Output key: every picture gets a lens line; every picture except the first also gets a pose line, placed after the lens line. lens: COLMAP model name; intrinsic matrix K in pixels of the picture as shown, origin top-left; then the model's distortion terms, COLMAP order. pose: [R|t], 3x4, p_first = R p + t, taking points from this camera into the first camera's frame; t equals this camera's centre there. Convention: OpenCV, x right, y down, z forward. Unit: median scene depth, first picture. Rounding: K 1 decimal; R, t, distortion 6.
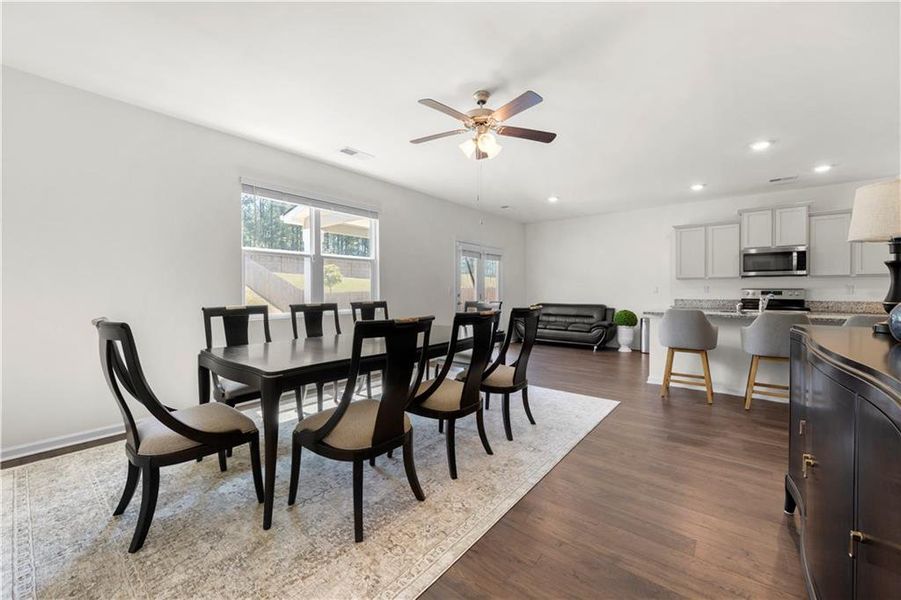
lens RADIAL K [[357.4, 0, 449.0], [0, 357.4, 291.6], [0, 0, 1]] dist [-0.001687, -0.000254]
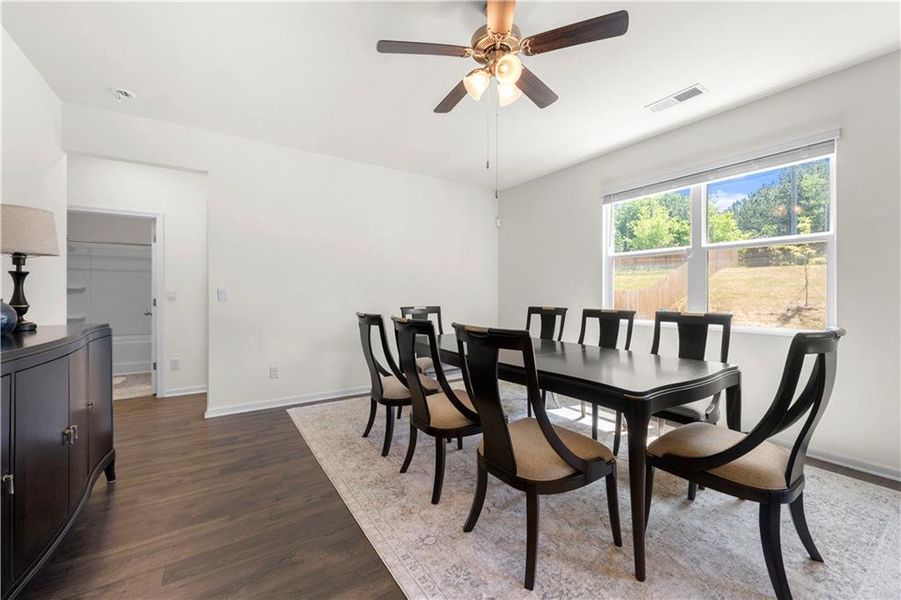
lens RADIAL K [[362.5, 0, 447.8], [0, 362.5, 293.2], [0, 0, 1]] dist [0.000335, -0.000014]
pose [[-0.286347, 0.000713, -0.958126, 0.417658], [-0.009493, 0.999949, 0.003581, -0.005004], [0.958079, 0.010120, -0.286326, 0.587581]]
